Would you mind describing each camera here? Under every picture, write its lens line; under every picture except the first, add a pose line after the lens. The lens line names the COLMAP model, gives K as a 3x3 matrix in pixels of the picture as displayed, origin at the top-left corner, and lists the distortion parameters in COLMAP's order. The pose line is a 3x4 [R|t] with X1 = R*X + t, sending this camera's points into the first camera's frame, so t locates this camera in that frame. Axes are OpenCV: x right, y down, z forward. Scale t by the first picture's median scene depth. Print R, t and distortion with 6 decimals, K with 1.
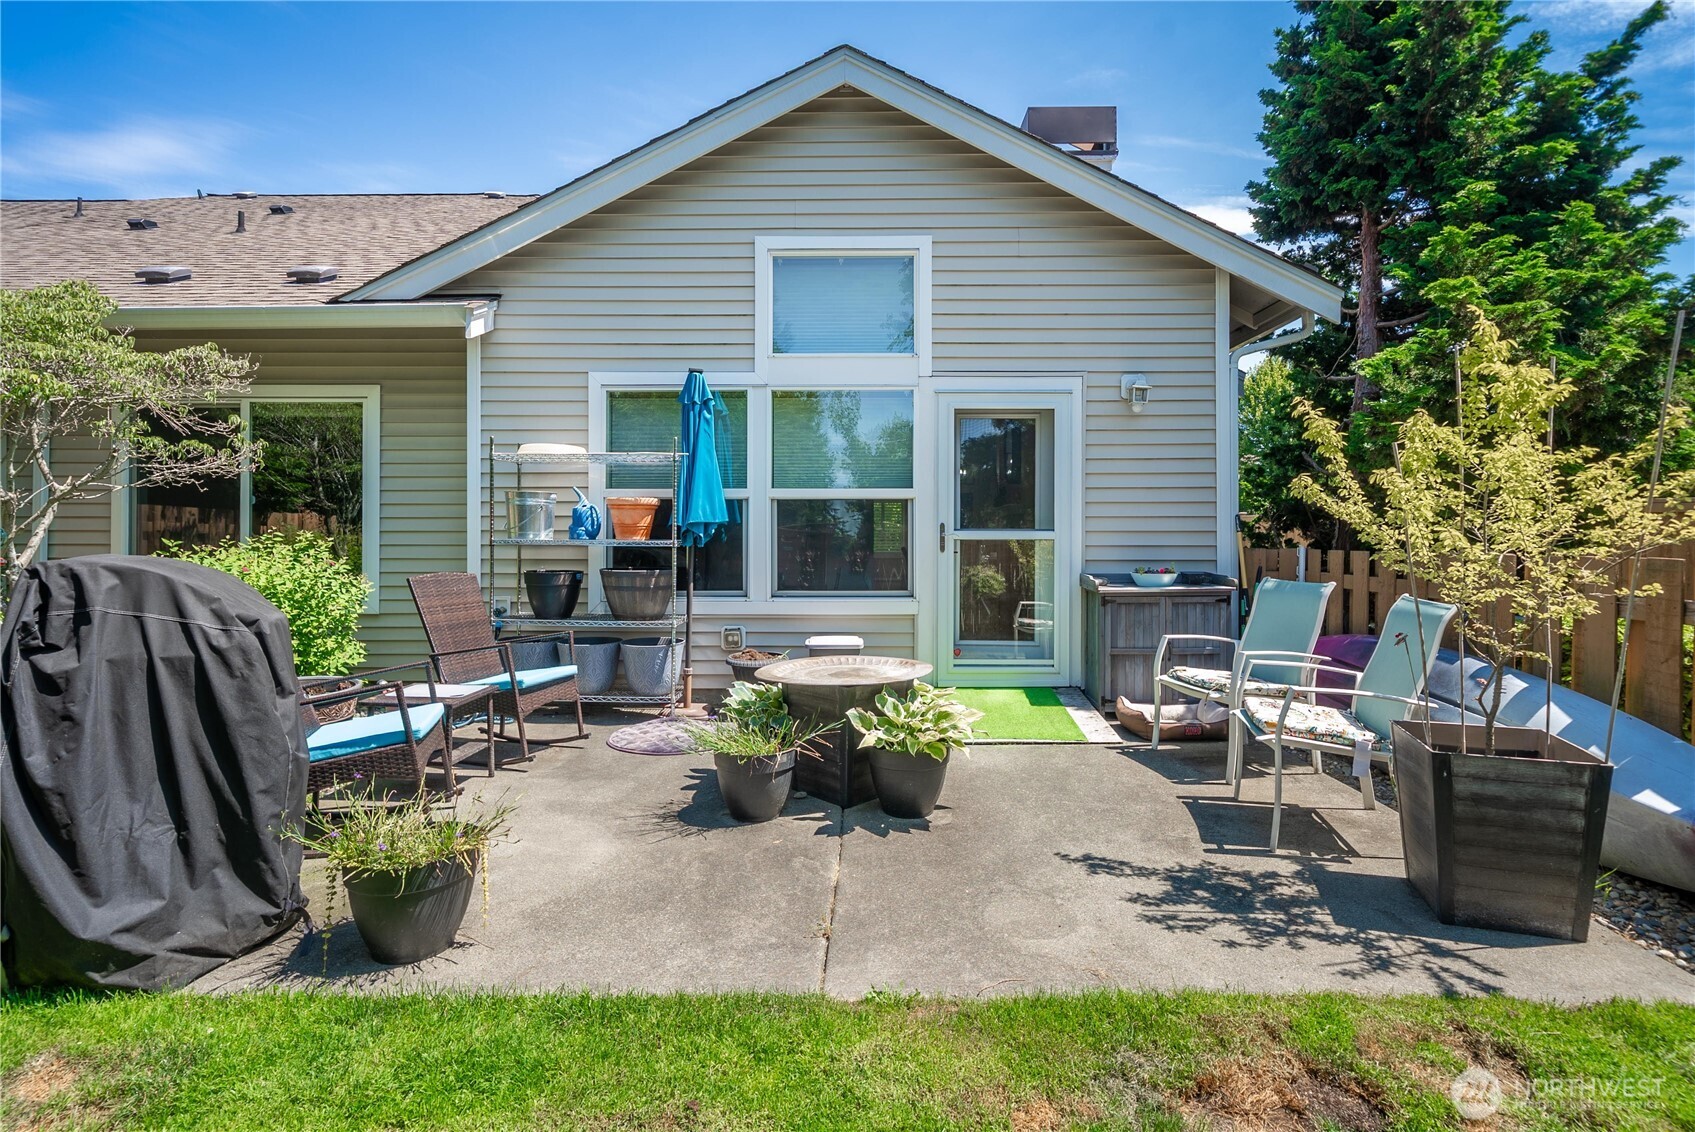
lens RADIAL K [[846.9, 0, 848.3], [0, 846.9, 563.9], [0, 0, 1]] dist [0.001215, 0.000656]
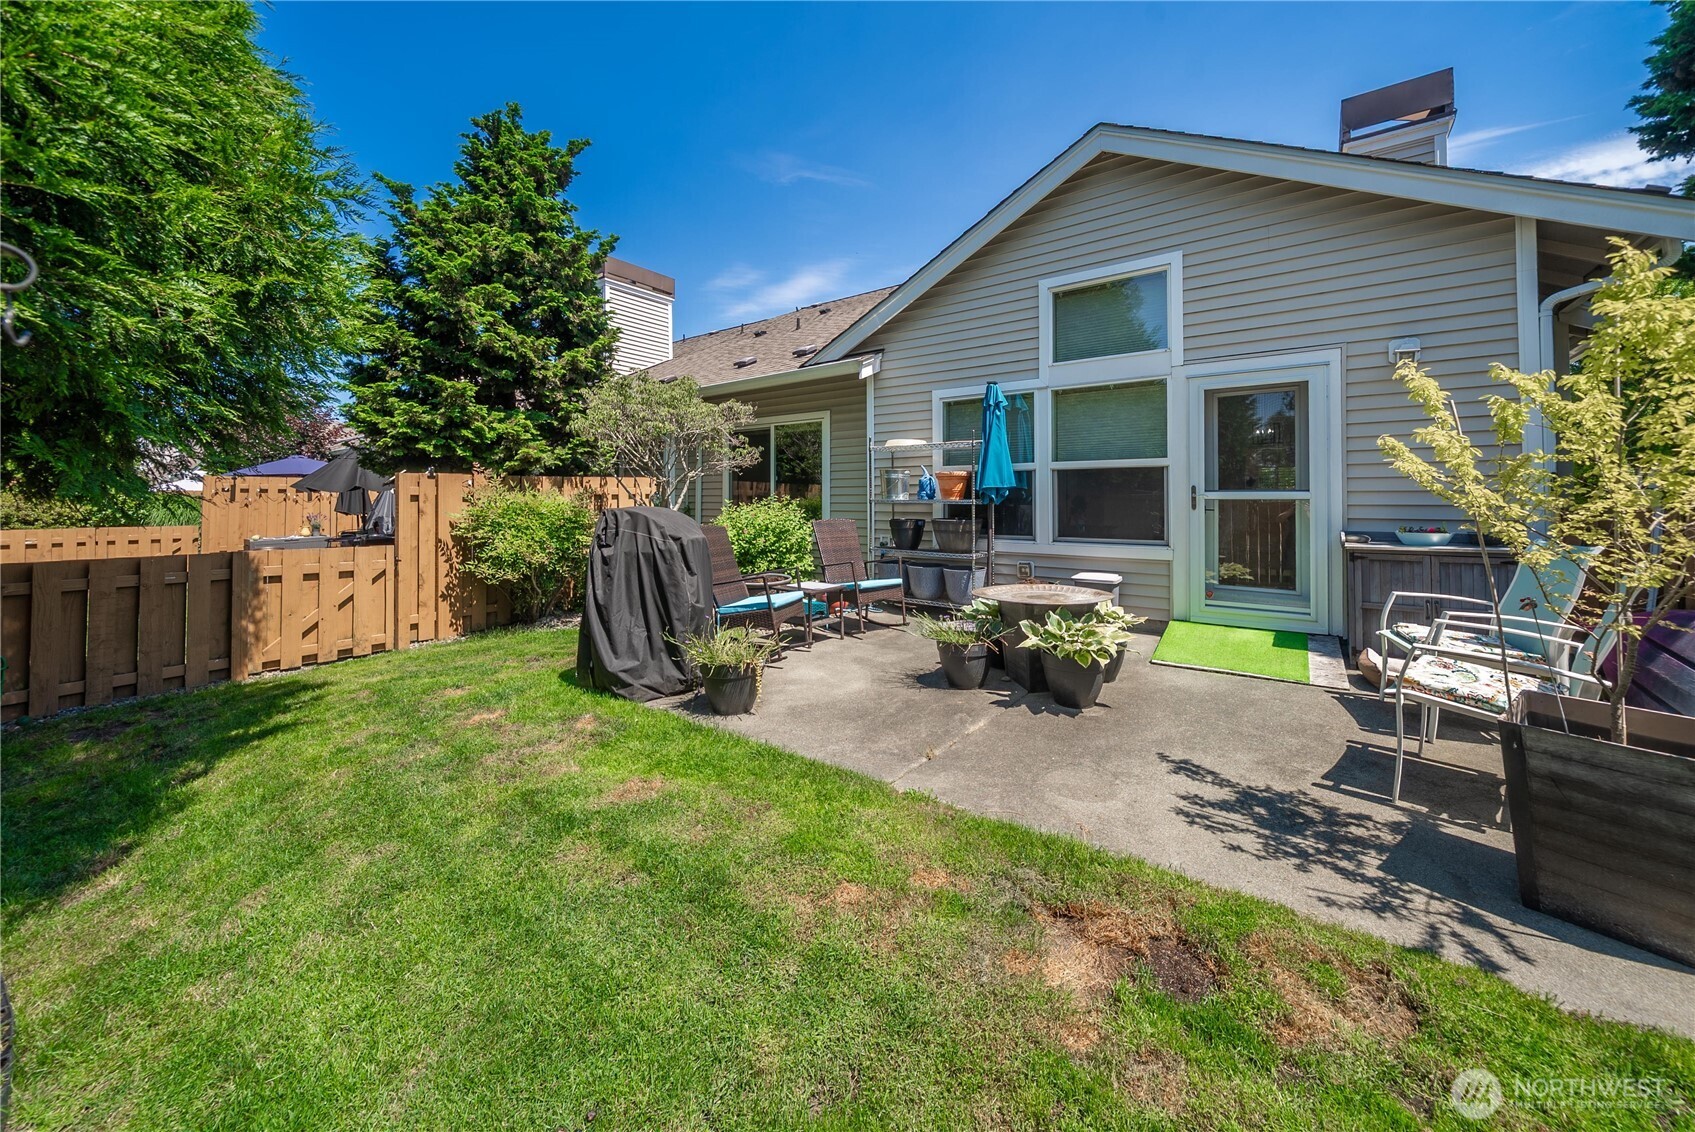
lens RADIAL K [[599.8, 0, 827.3], [0, 599.8, 514.9], [0, 0, 1]] dist [-0.002660, -0.000463]
pose [[0.813255, 0.014493, -0.581727, 0.199799], [-0.016588, 0.999861, 0.001720, 0.000566], [0.581671, 0.008251, 0.813382, 0.003110]]
